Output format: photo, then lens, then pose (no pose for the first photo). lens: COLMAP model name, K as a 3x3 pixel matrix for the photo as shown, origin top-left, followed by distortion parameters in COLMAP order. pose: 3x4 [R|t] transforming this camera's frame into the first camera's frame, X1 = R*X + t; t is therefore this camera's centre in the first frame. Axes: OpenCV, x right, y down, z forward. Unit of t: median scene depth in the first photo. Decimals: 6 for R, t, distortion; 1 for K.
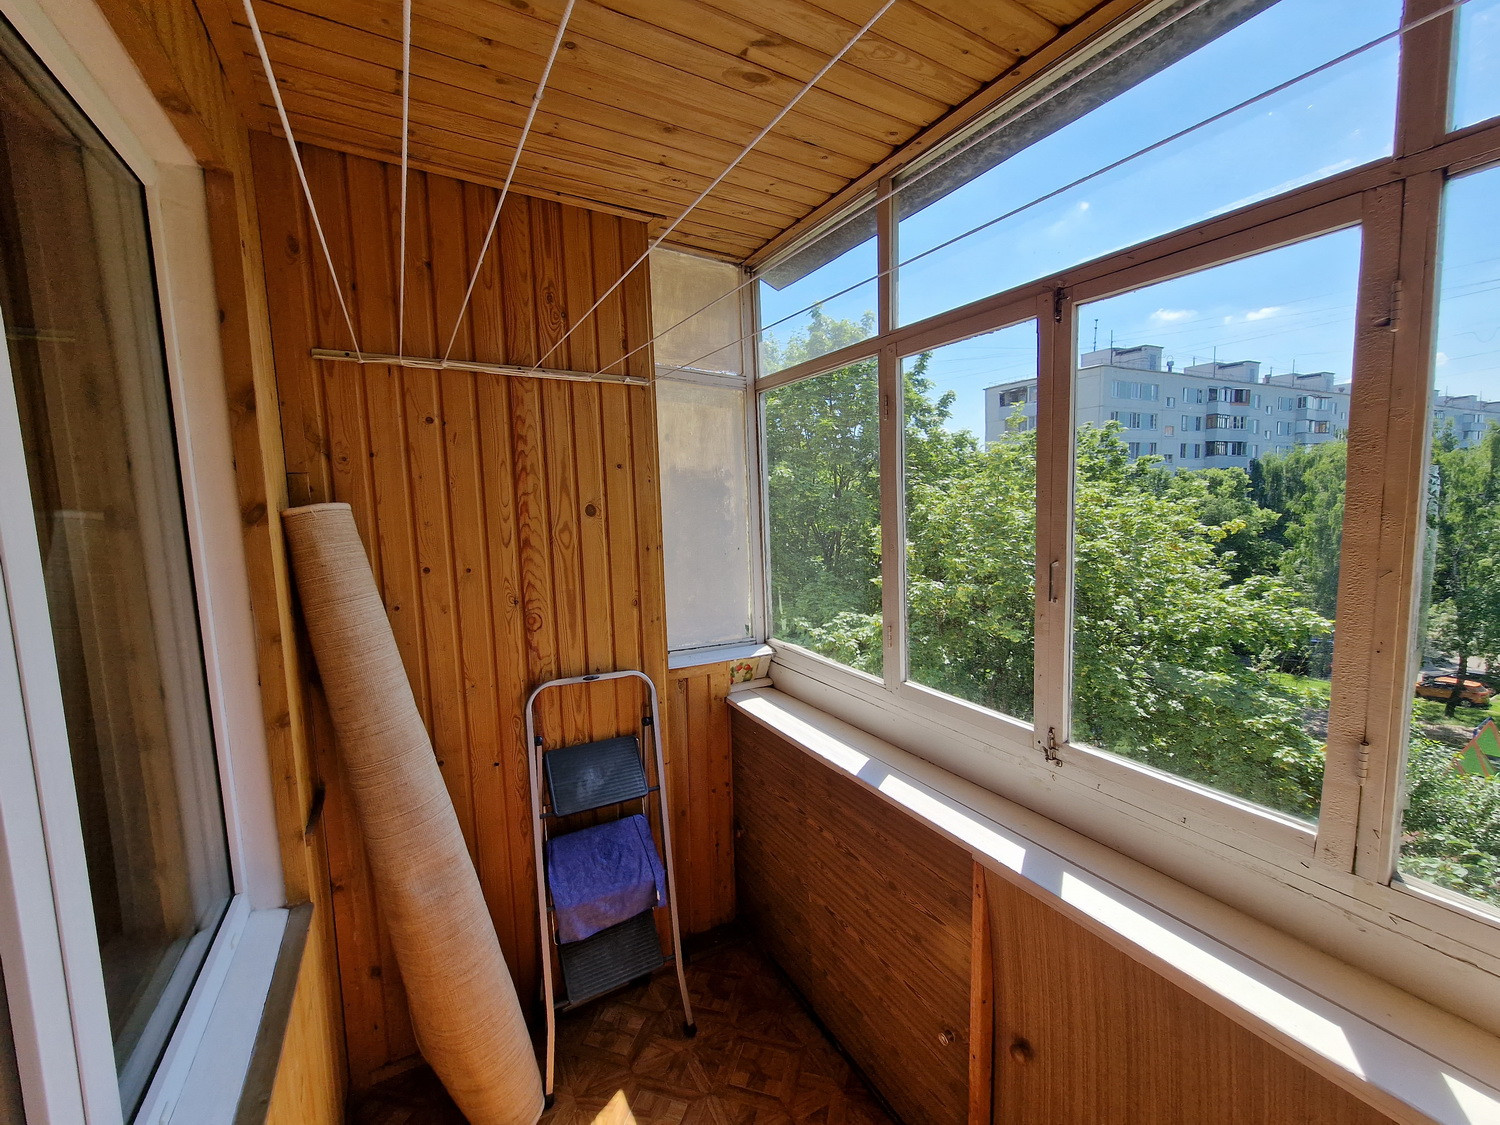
lens RADIAL K [[616.3, 0, 744.4], [0, 616.3, 554.4], [0, 0, 1]] dist [0.001124, -0.002535]
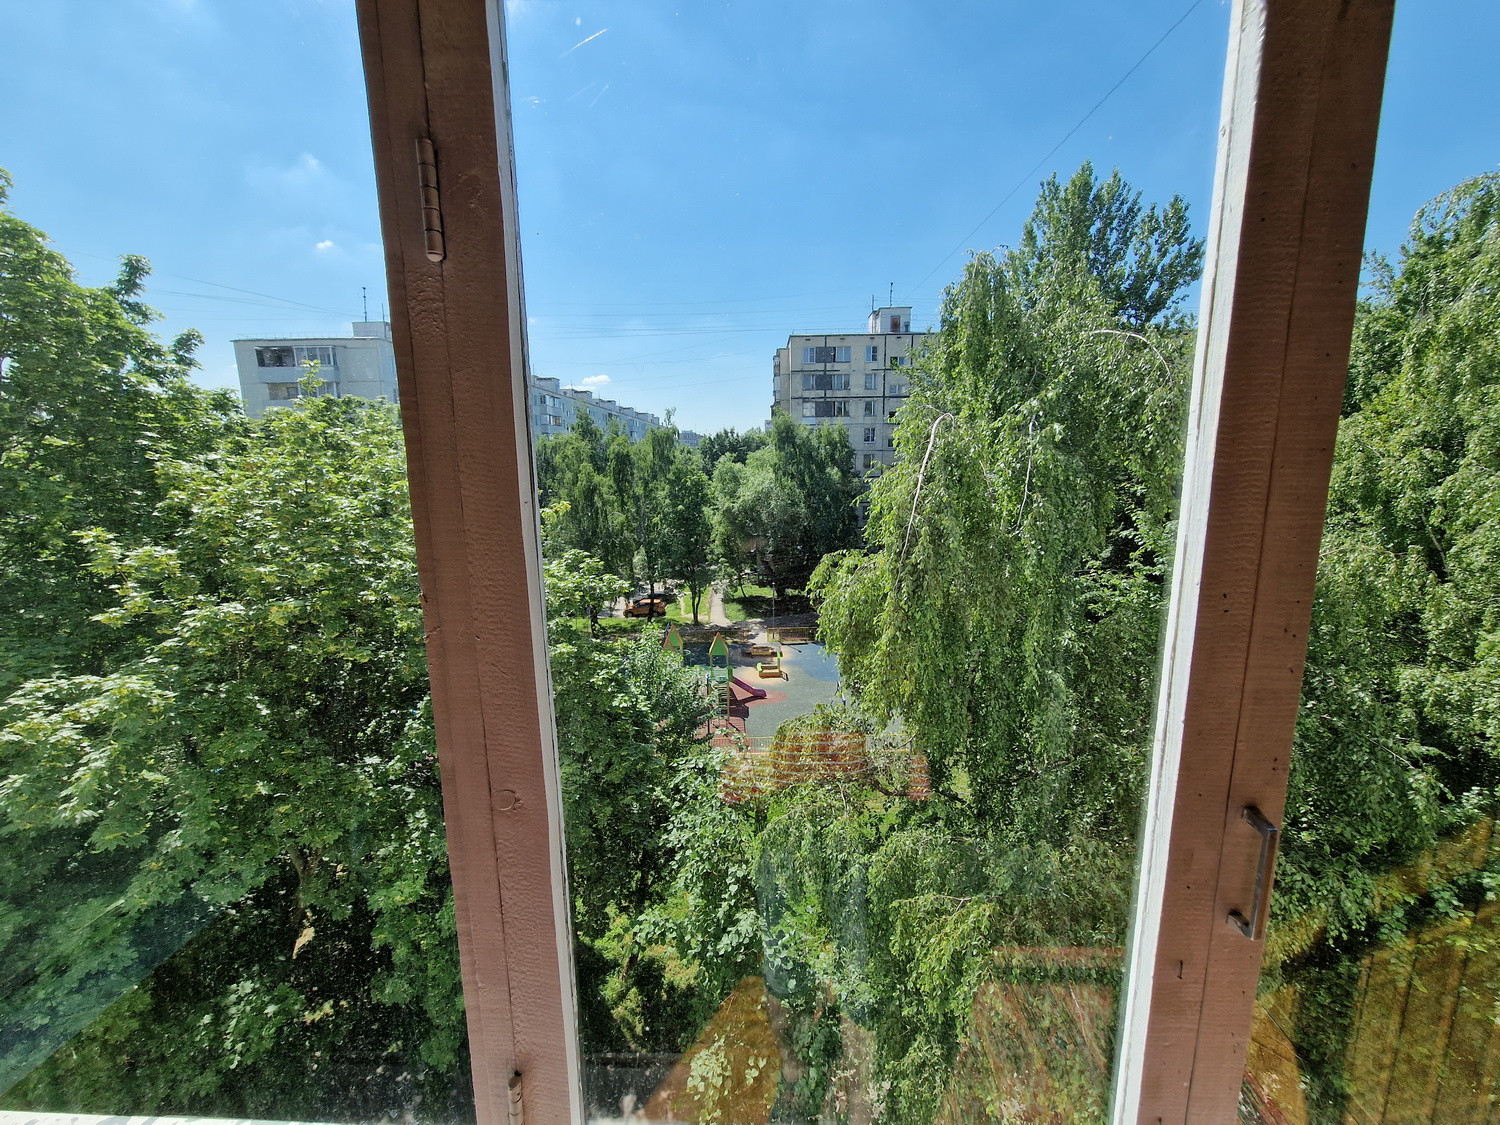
lens RADIAL K [[616.3, 0, 755.5], [0, 616.3, 562.4], [0, 0, 1]] dist [0.001124, -0.002535]
pose [[0.495501, -0.114907, 0.860973, 0.013522], [0.072920, 0.993215, 0.090590, -0.020774], [-0.865541, 0.017895, 0.500518, 0.129126]]
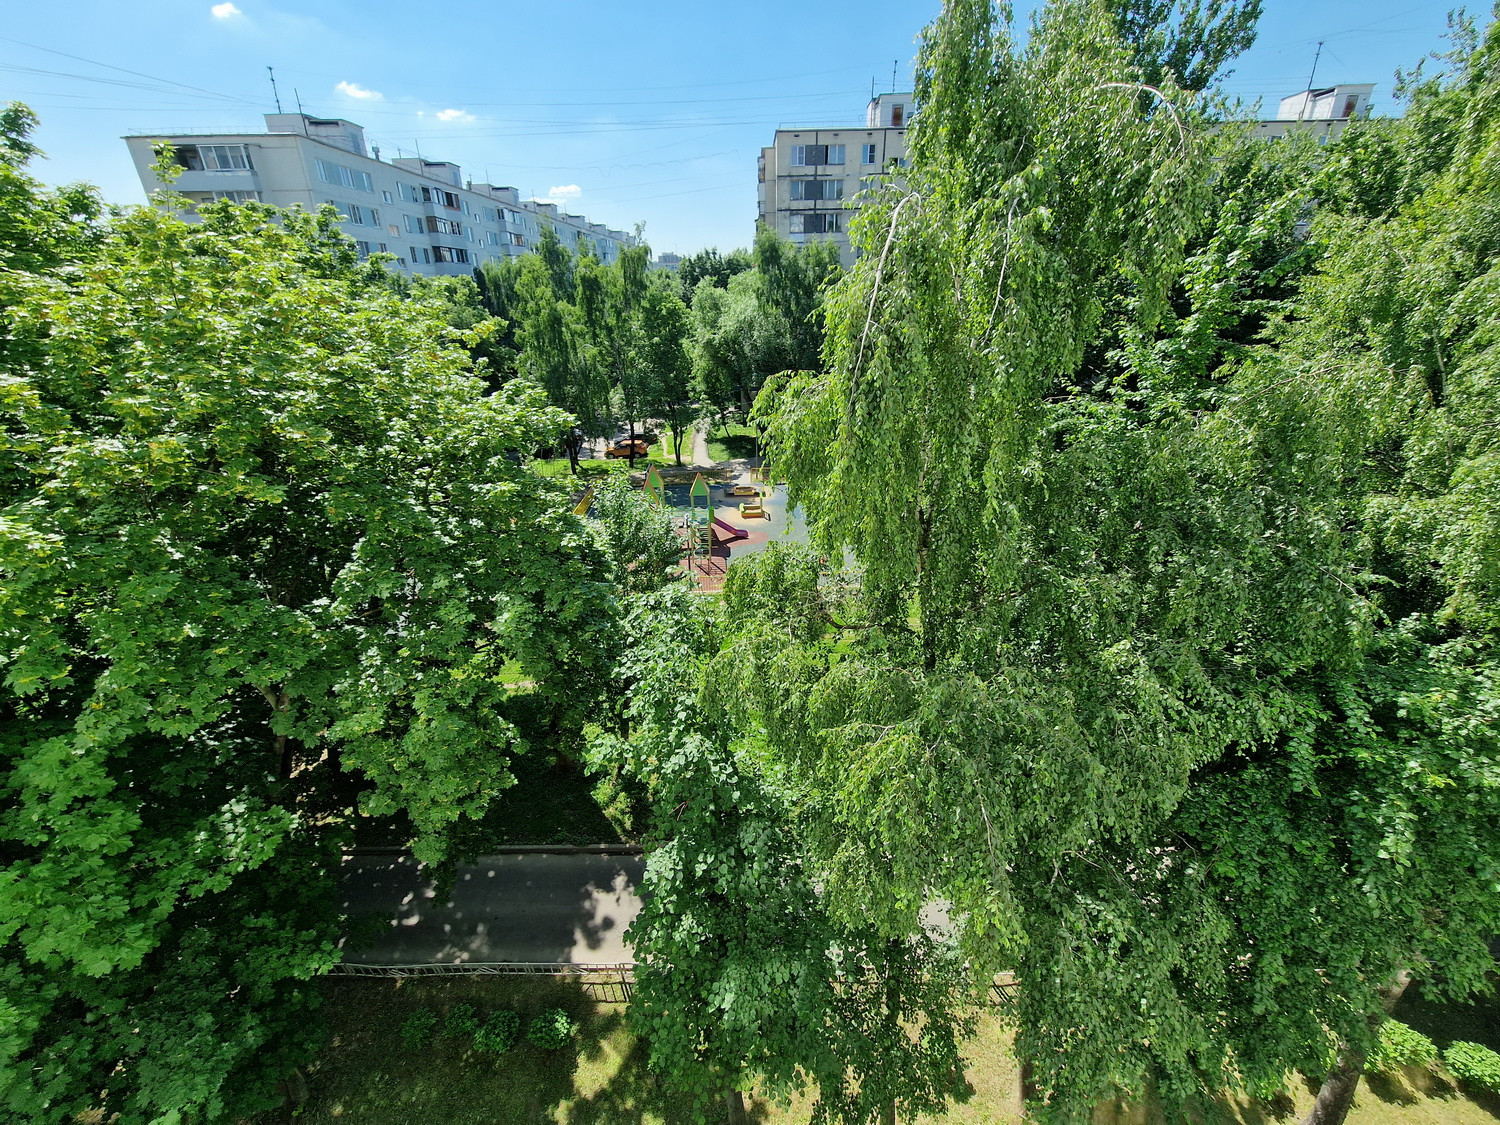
lens RADIAL K [[616.3, 0, 755.0], [0, 616.3, 566.3], [0, 0, 1]] dist [0.001124, -0.002535]
pose [[0.476922, -0.340809, 0.810181, 0.072134], [0.079848, 0.934754, 0.346208, 0.000458], [-0.875311, -0.100423, 0.473018, 0.109495]]
